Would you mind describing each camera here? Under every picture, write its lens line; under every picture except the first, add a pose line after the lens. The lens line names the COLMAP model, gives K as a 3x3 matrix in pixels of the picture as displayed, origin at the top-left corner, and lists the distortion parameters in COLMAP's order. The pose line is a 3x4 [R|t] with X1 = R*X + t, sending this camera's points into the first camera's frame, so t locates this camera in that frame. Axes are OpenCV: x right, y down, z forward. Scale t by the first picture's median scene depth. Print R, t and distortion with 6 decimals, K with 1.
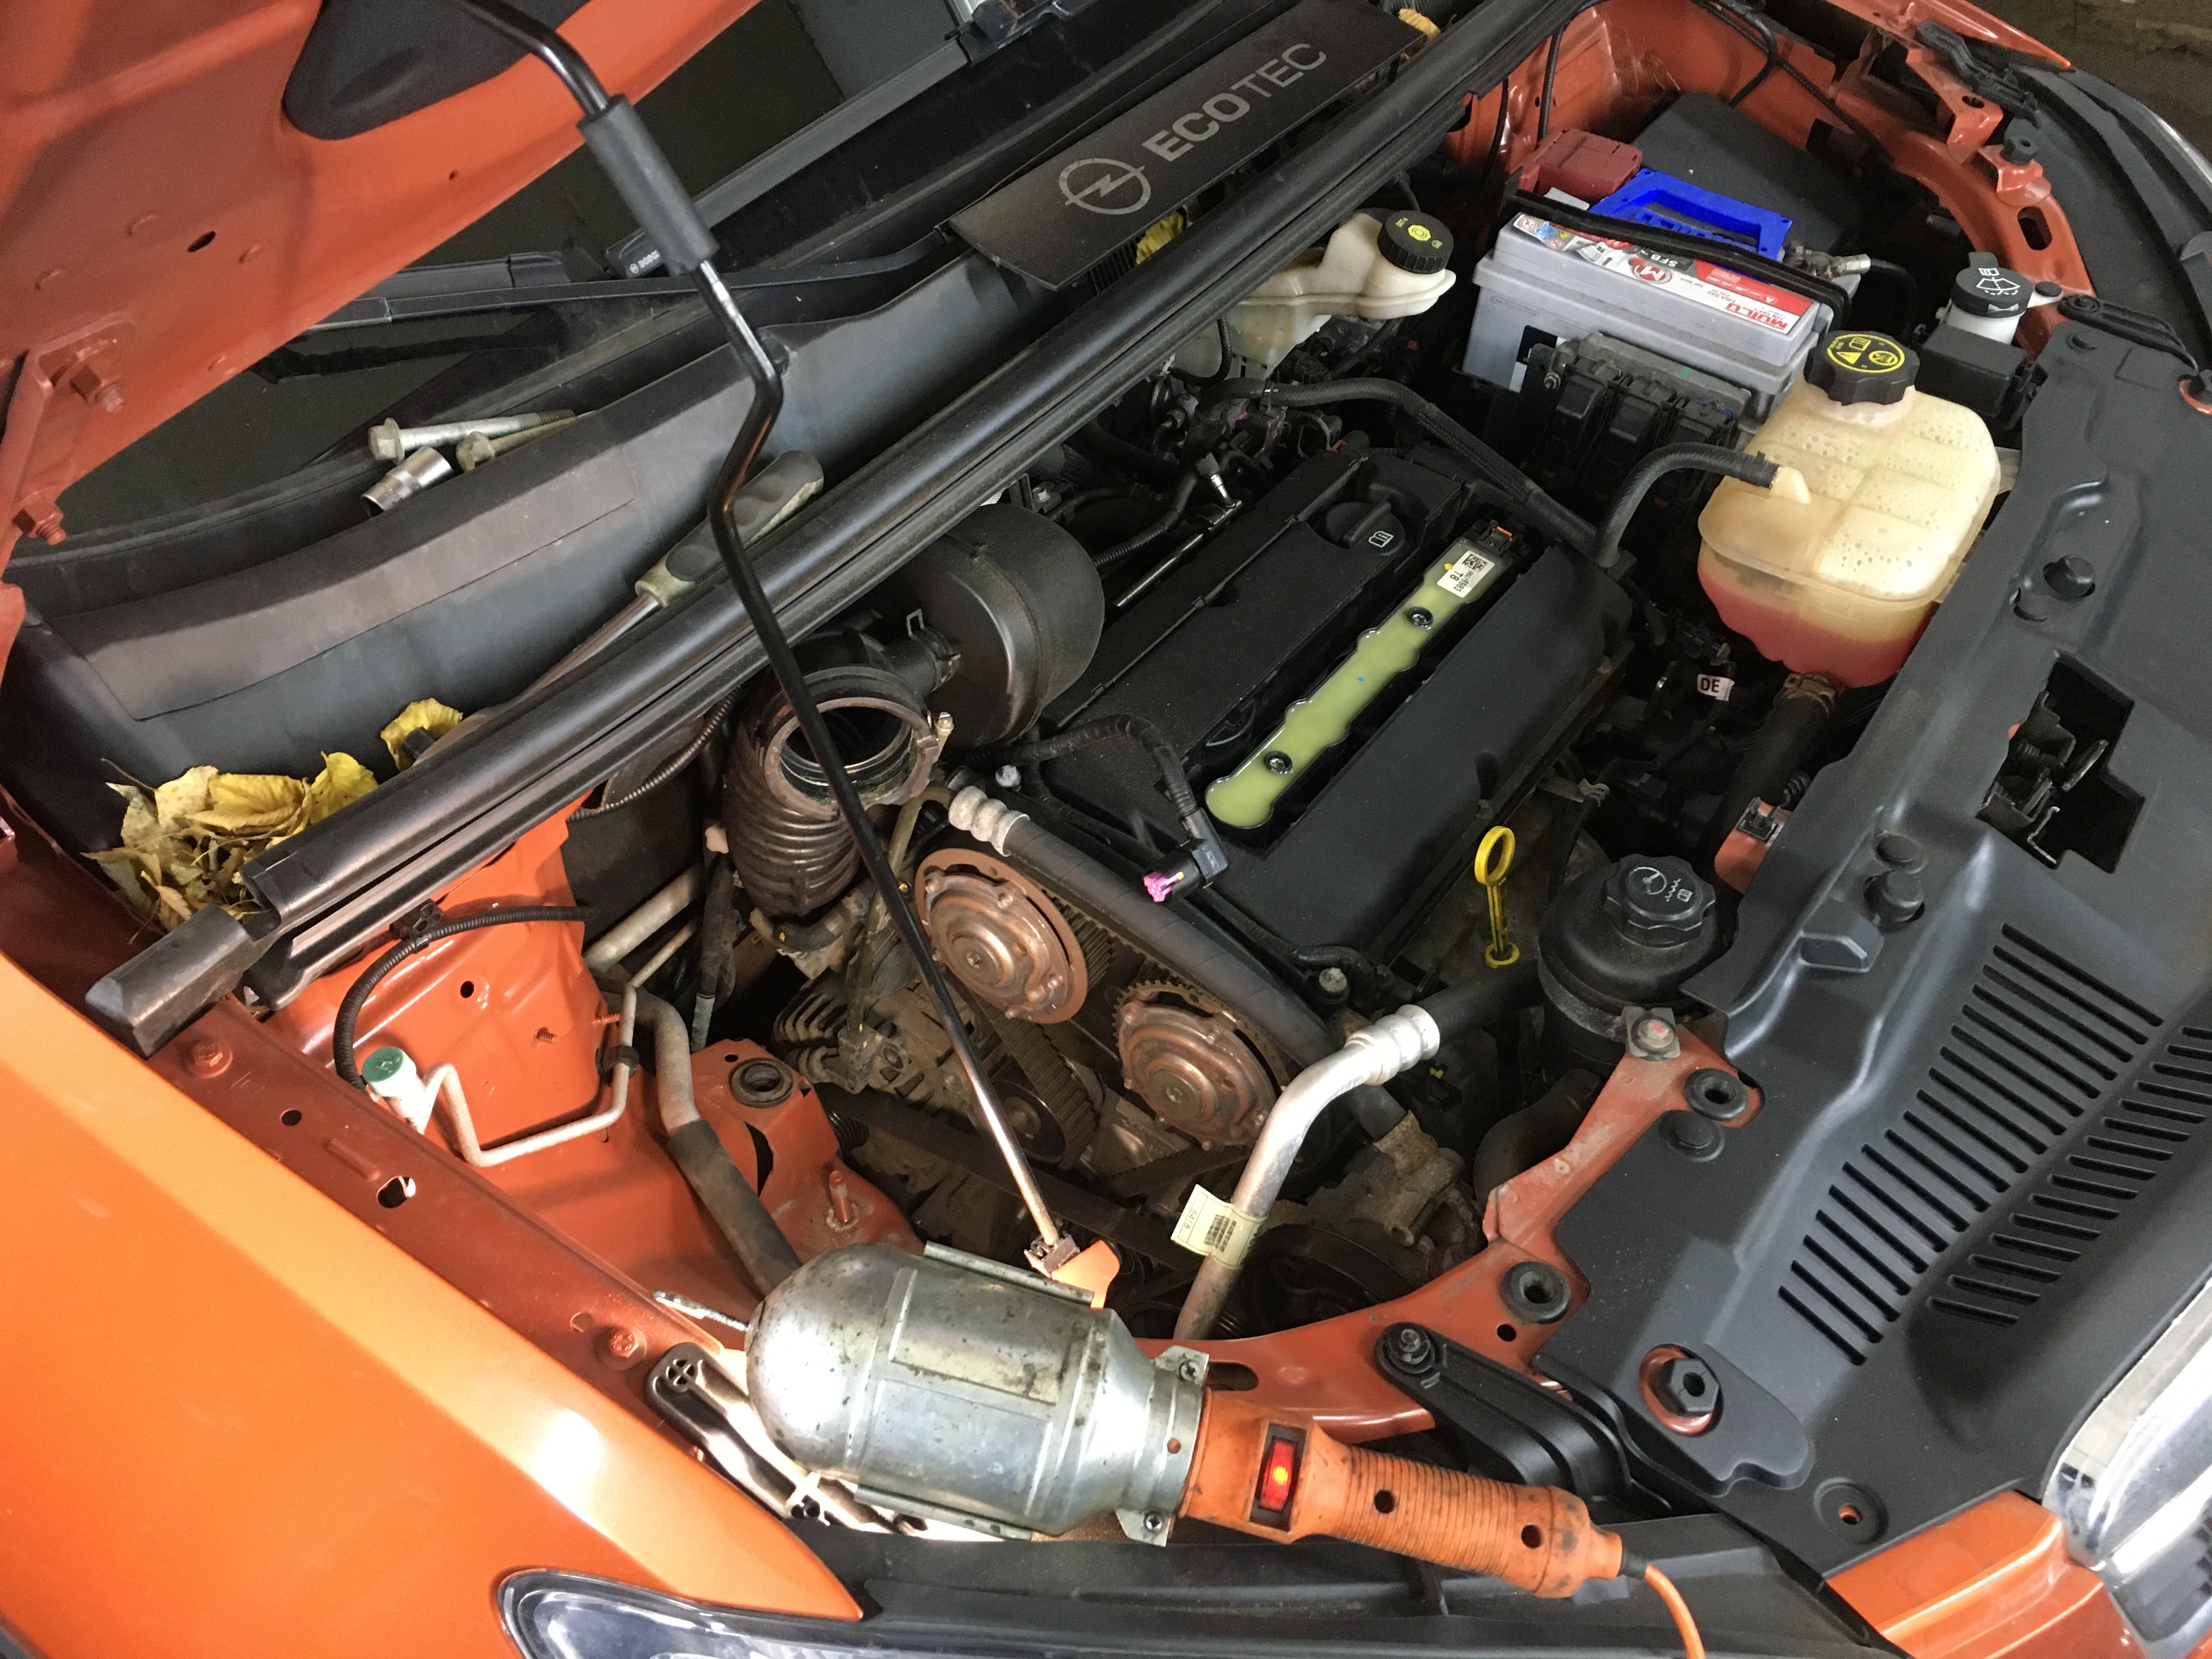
lens RADIAL K [[1898.9, 0, 1117.1], [0, 1898.9, 829.0], [0, 0, 1]] dist [0.093697, -0.120394]
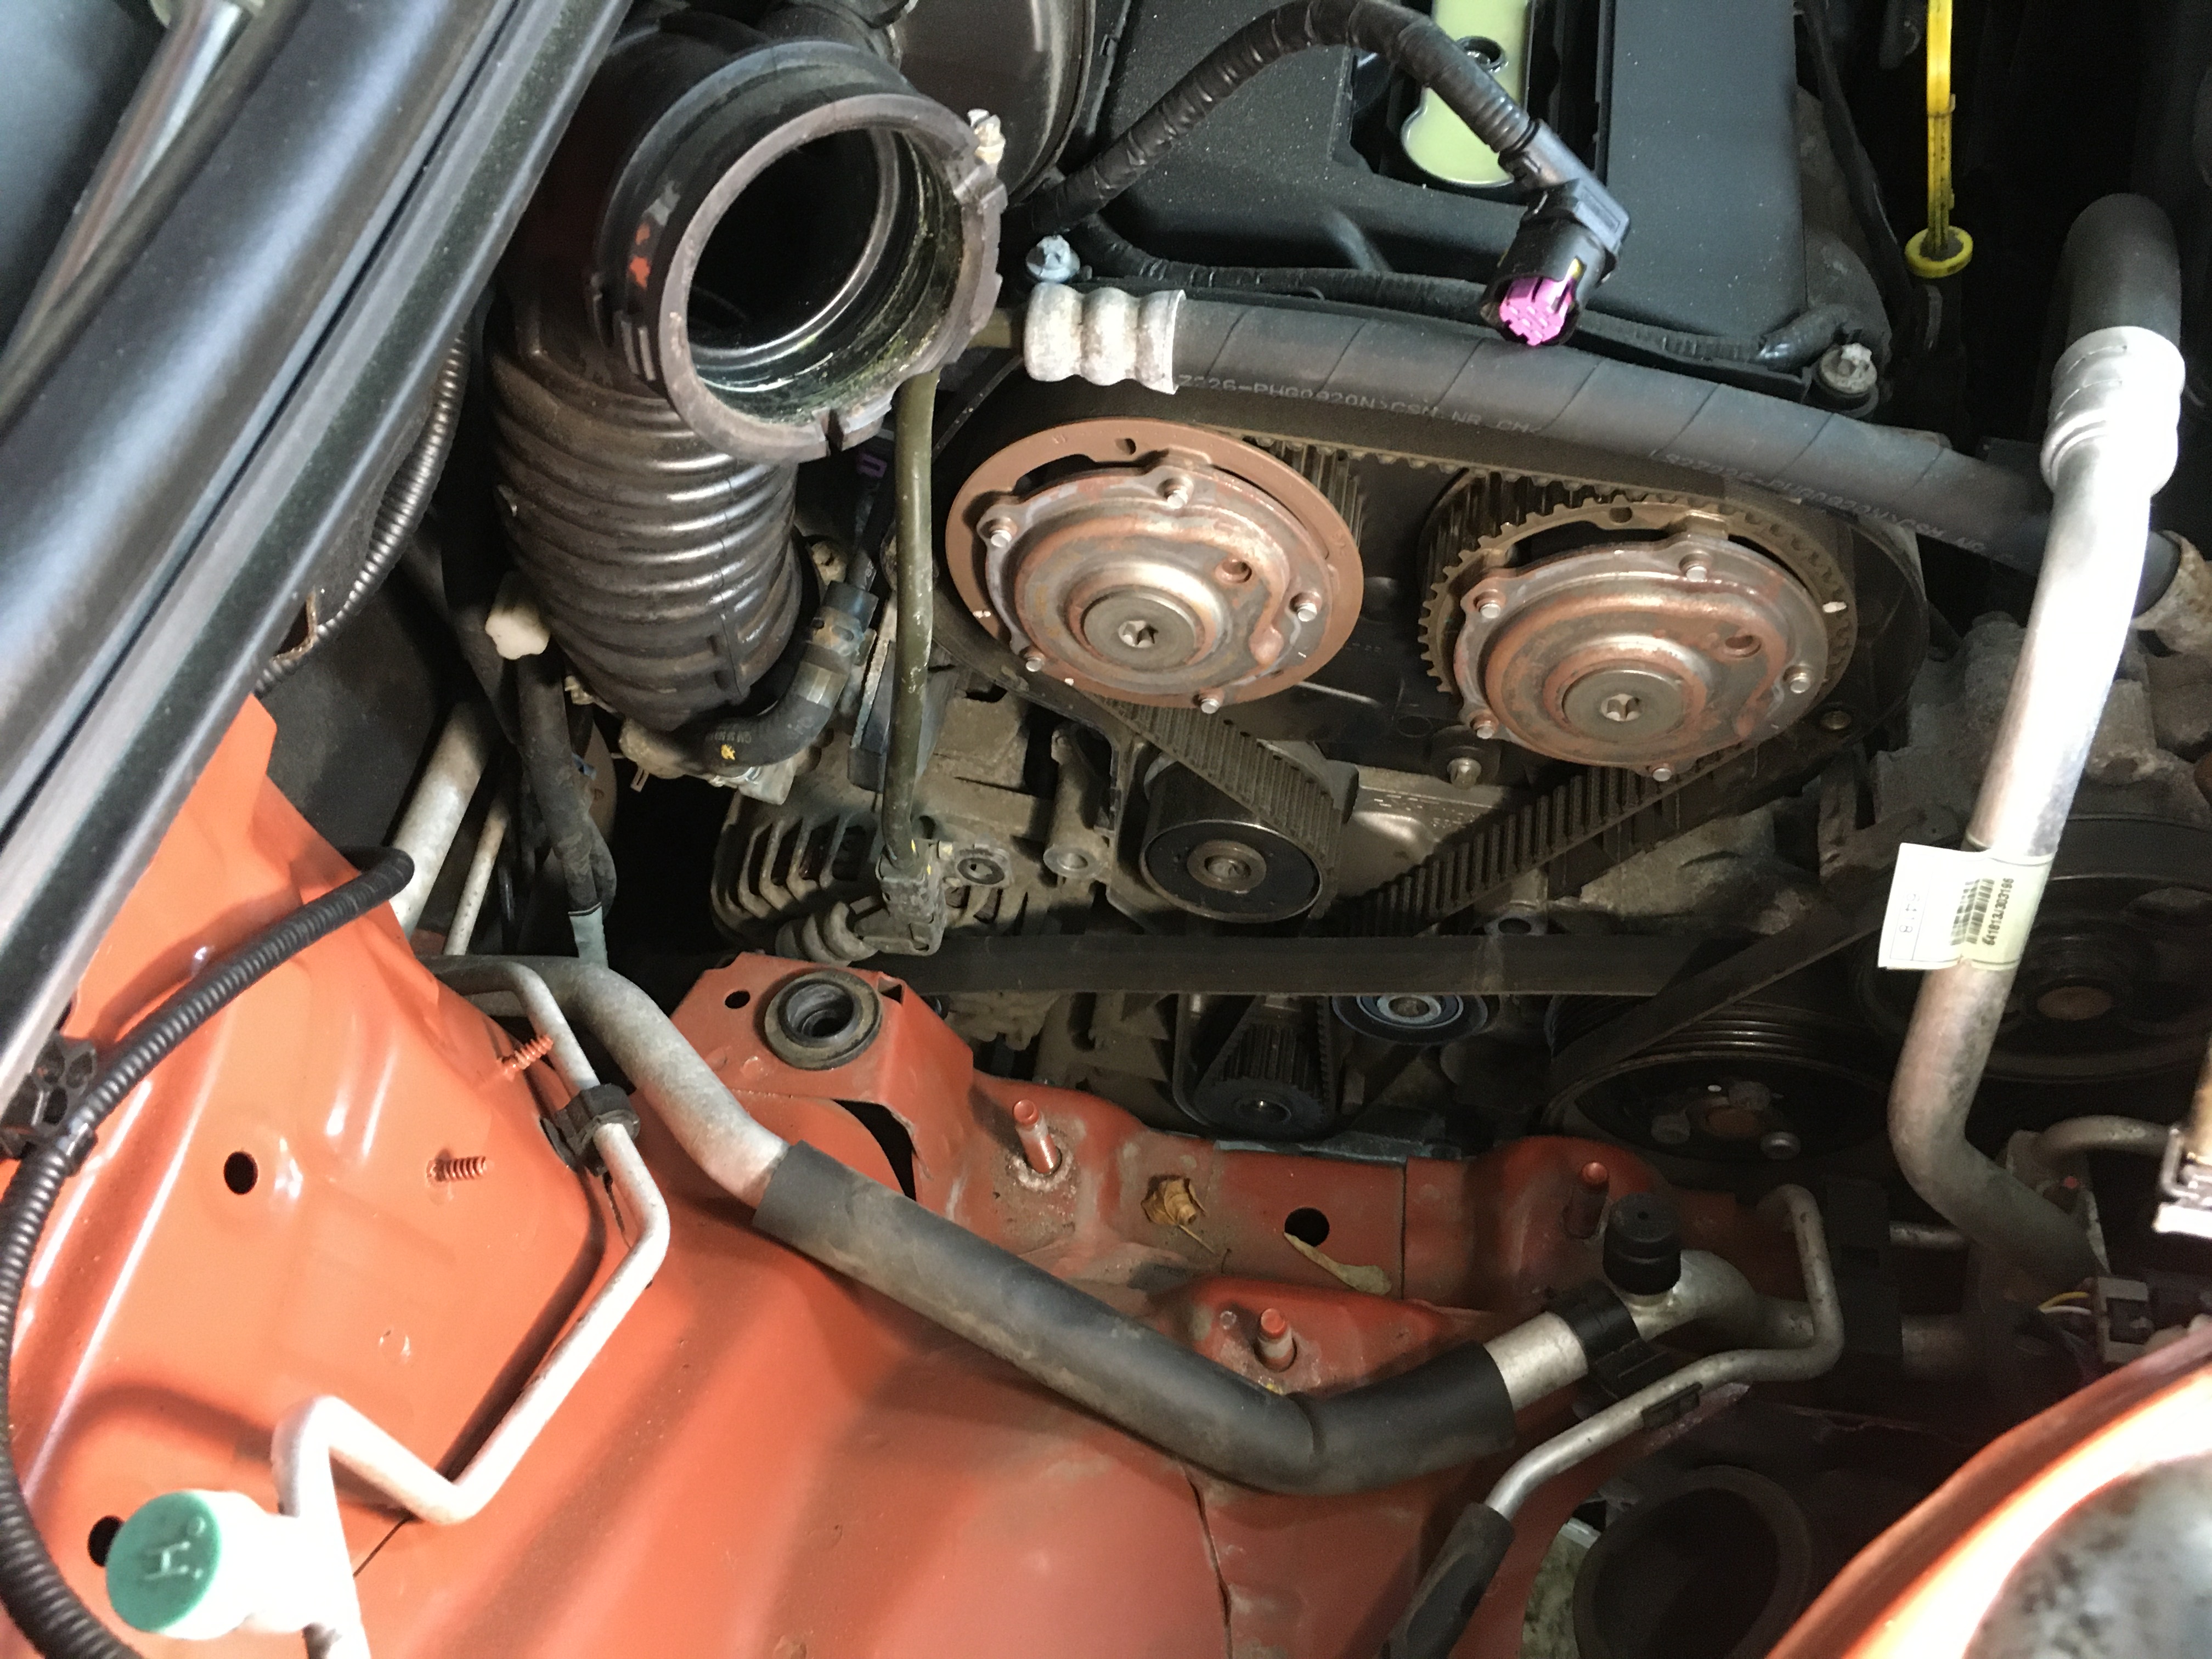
lens RADIAL K [[1898.9, 0, 1117.1], [0, 1898.9, 829.0], [0, 0, 1]] dist [0.093697, -0.120394]
pose [[0.895562, -0.418886, 0.150009, -0.181881], [0.382319, 0.896932, 0.222136, 0.000522], [-0.227598, -0.141586, 0.963407, 0.514797]]
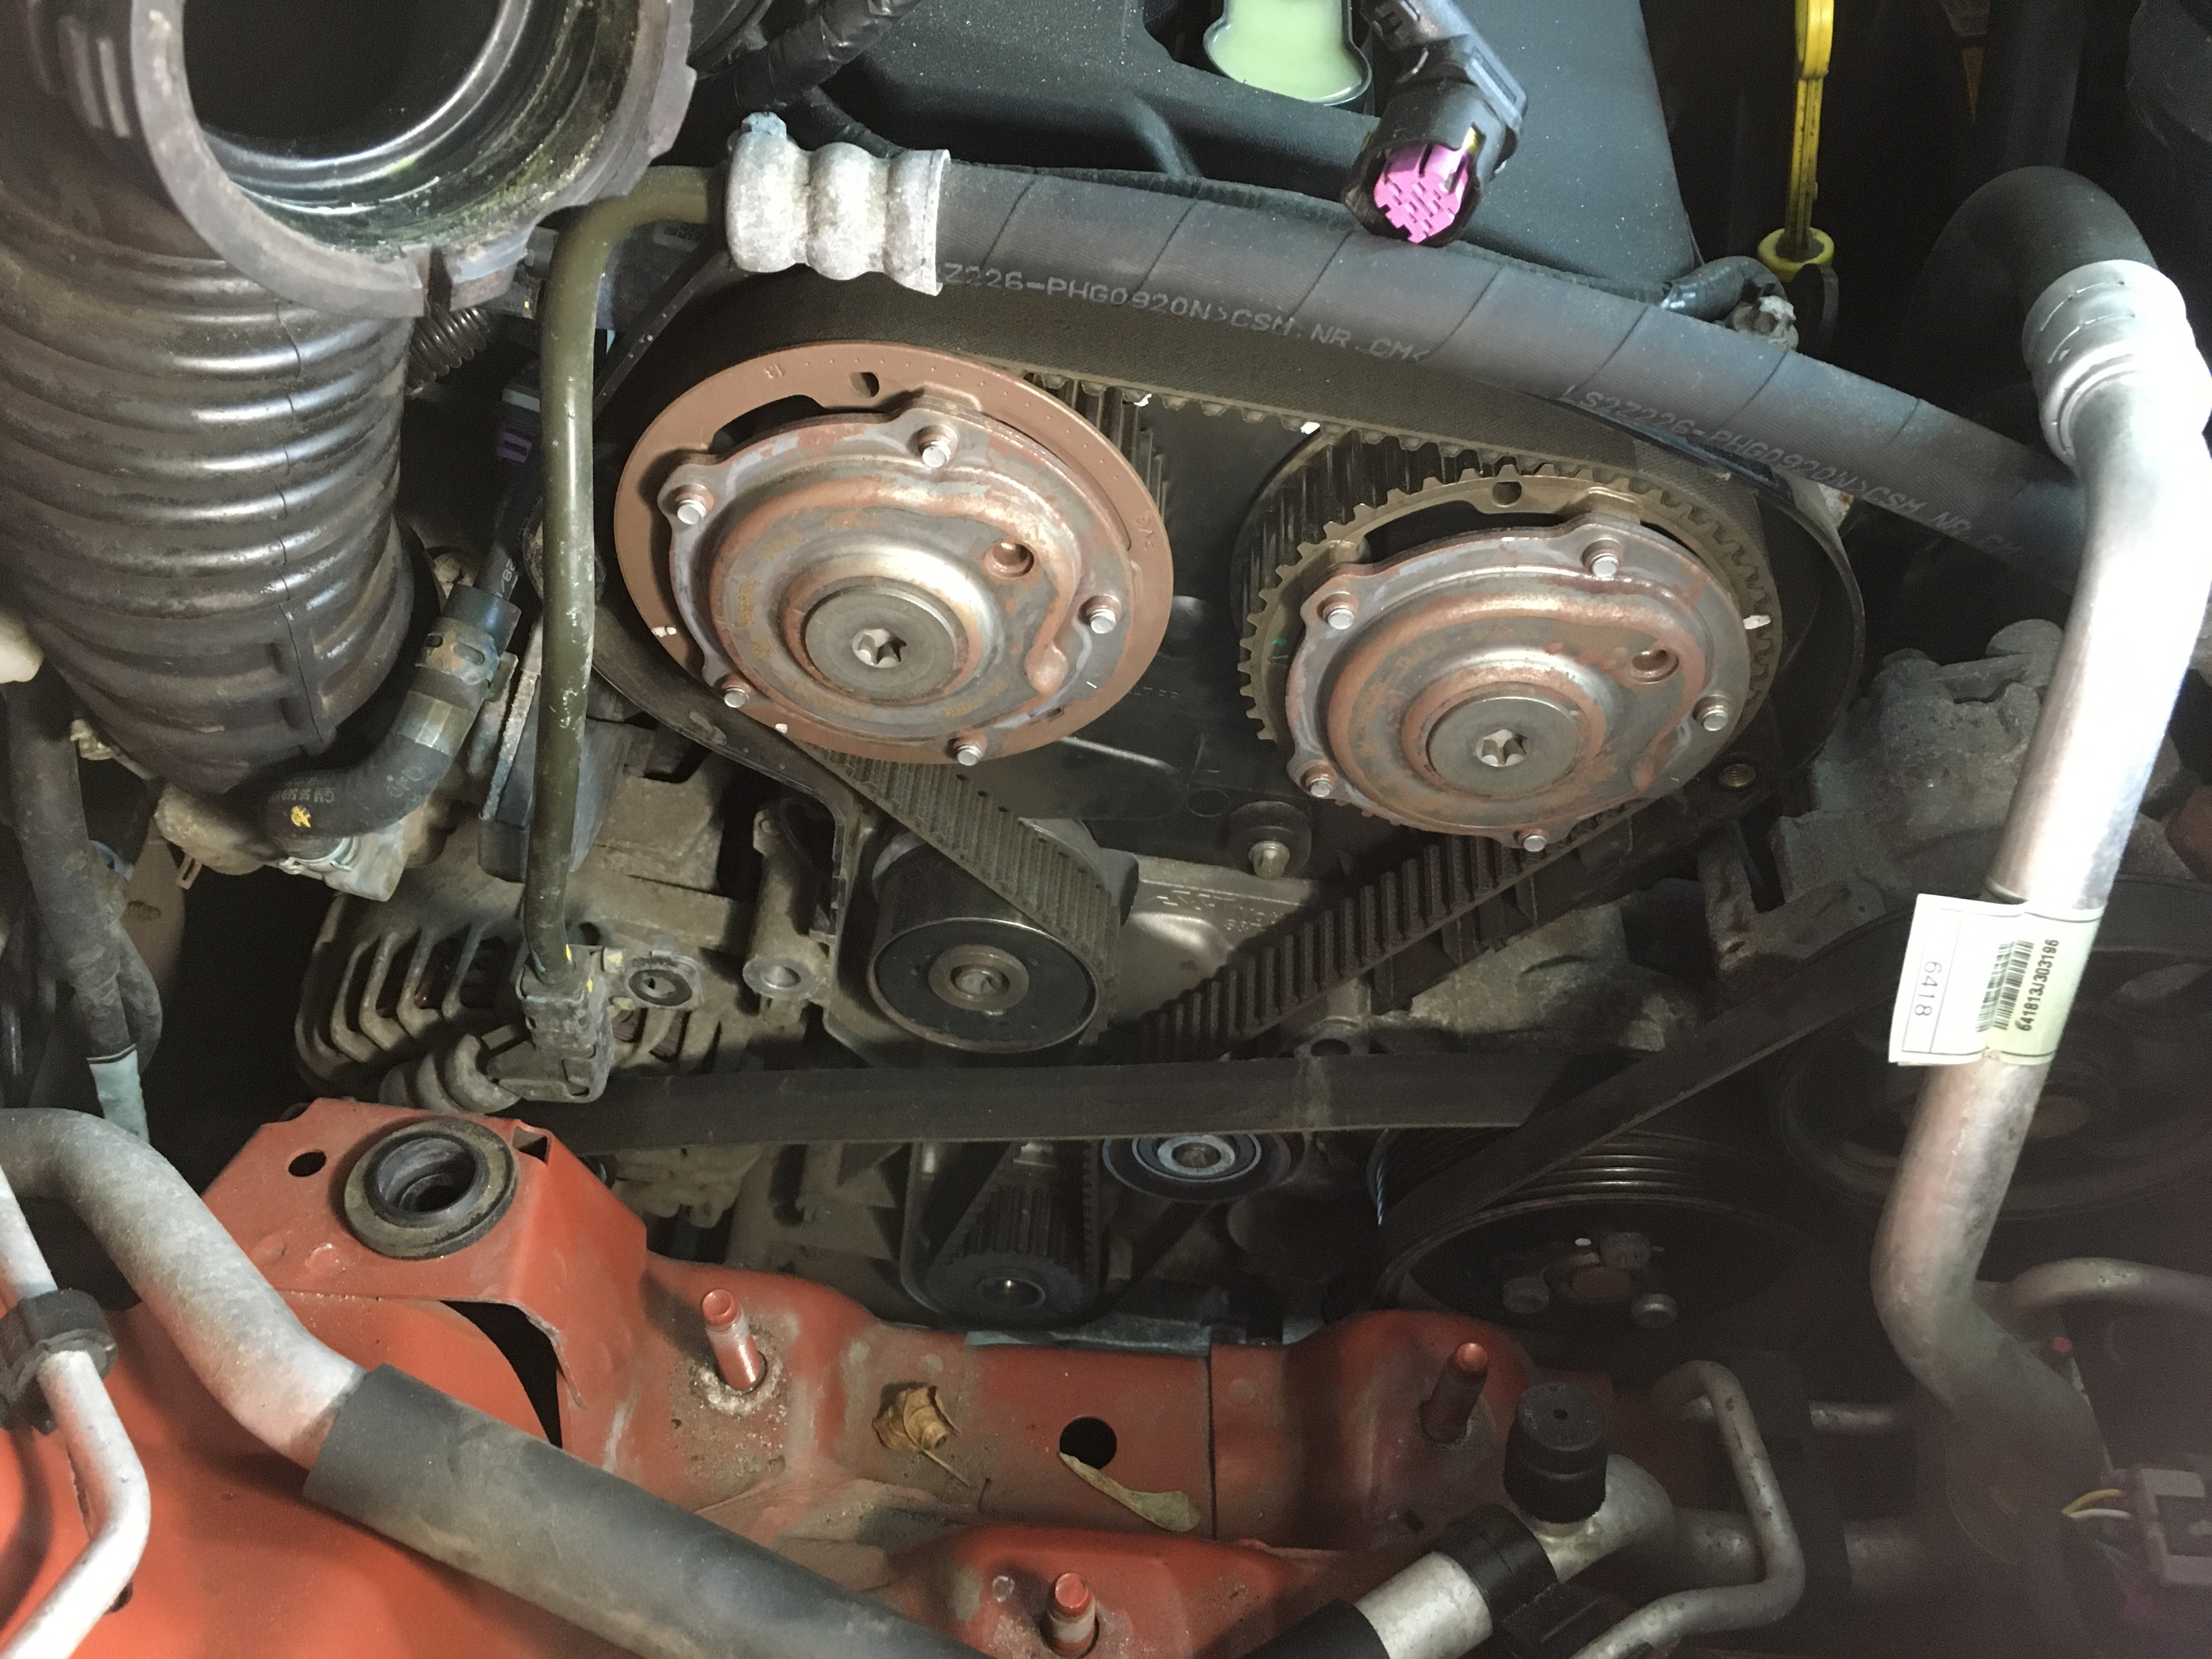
lens RADIAL K [[1886.1, 0, 1104.5], [0, 1886.1, 833.1], [0, 0, 1]] dist [0.079356, -0.106168]
pose [[0.855059, -0.402671, 0.326696, -0.178489], [0.354946, 0.913822, 0.197340, 0.045186], [-0.378005, -0.052778, 0.924298, 0.645517]]
